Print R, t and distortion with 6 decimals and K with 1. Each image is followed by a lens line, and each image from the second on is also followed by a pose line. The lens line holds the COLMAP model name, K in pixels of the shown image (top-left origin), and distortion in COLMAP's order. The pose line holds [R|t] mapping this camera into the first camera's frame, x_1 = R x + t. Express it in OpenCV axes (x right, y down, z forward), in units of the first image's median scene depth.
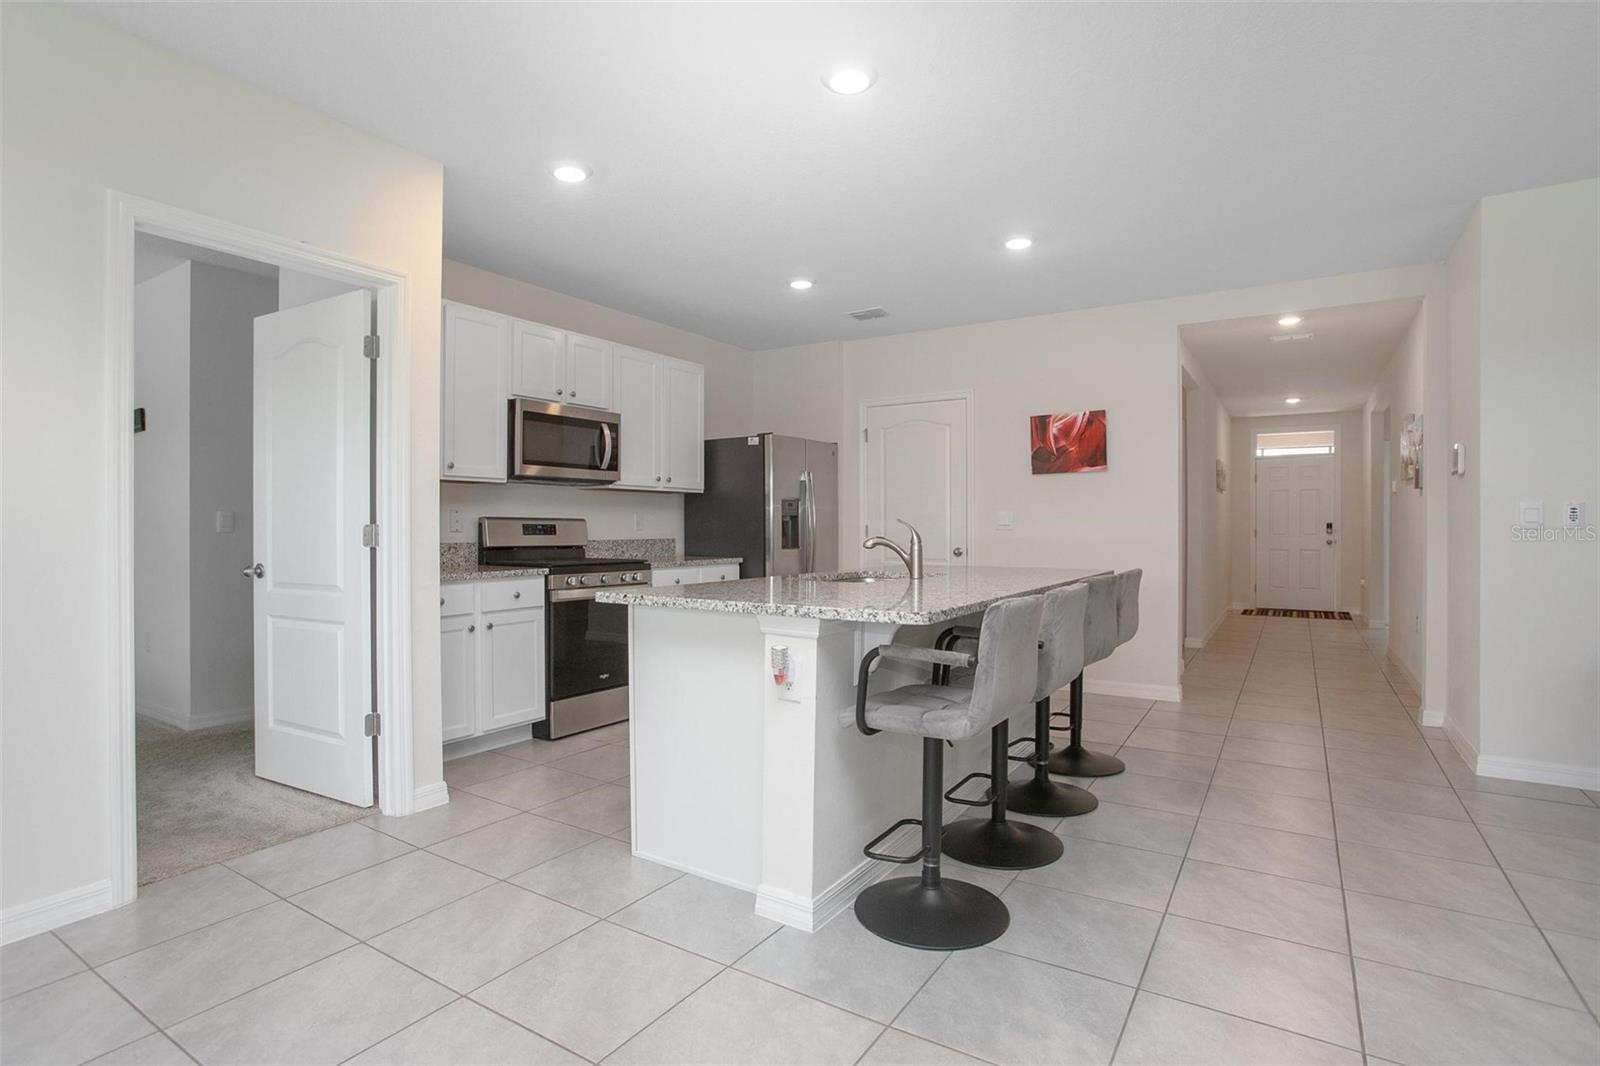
lens RADIAL K [[831.0, 0, 804.5], [0, 831.0, 531.6], [0, 0, 1]] dist [0.000058, -0.000019]
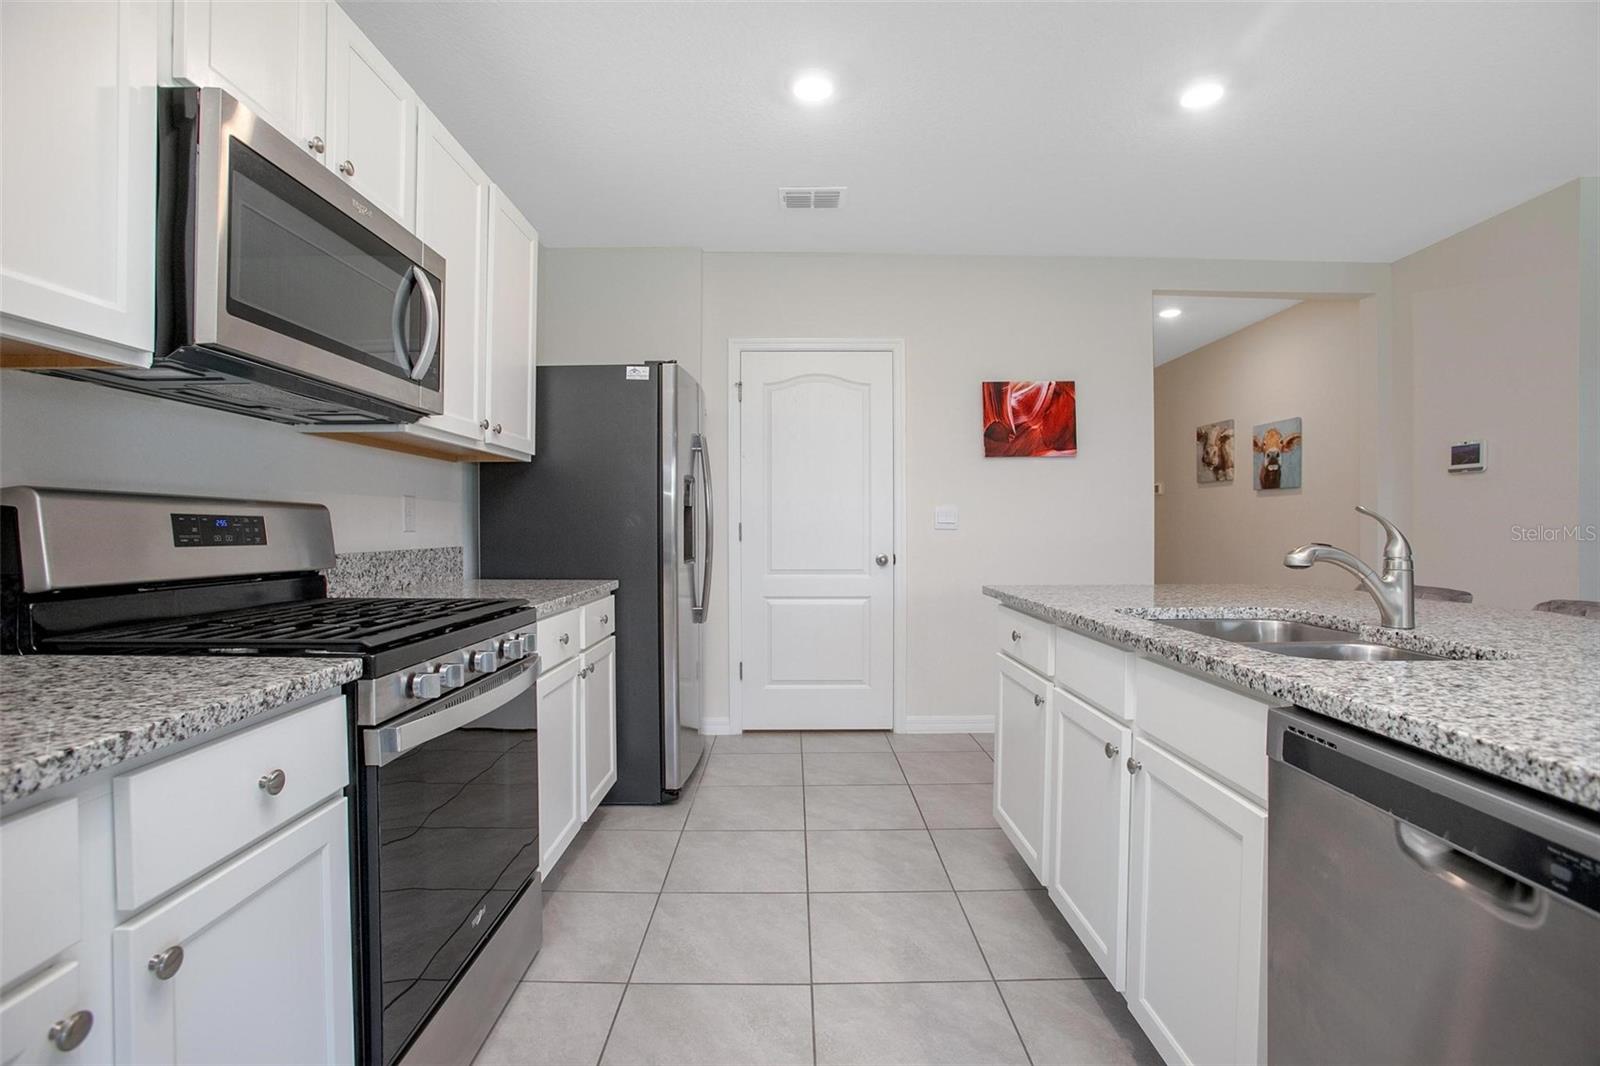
lens RADIAL K [[729.8, 0, 786.9], [0, 729.8, 527.0], [0, 0, 1]] dist [-0.018048, 0.004821]
pose [[0.844645, 0.000410, 0.535327, -0.252126], [0.002976, 0.999981, -0.005462, -0.001252], [-0.535319, 0.006207, 0.844627, 0.547989]]
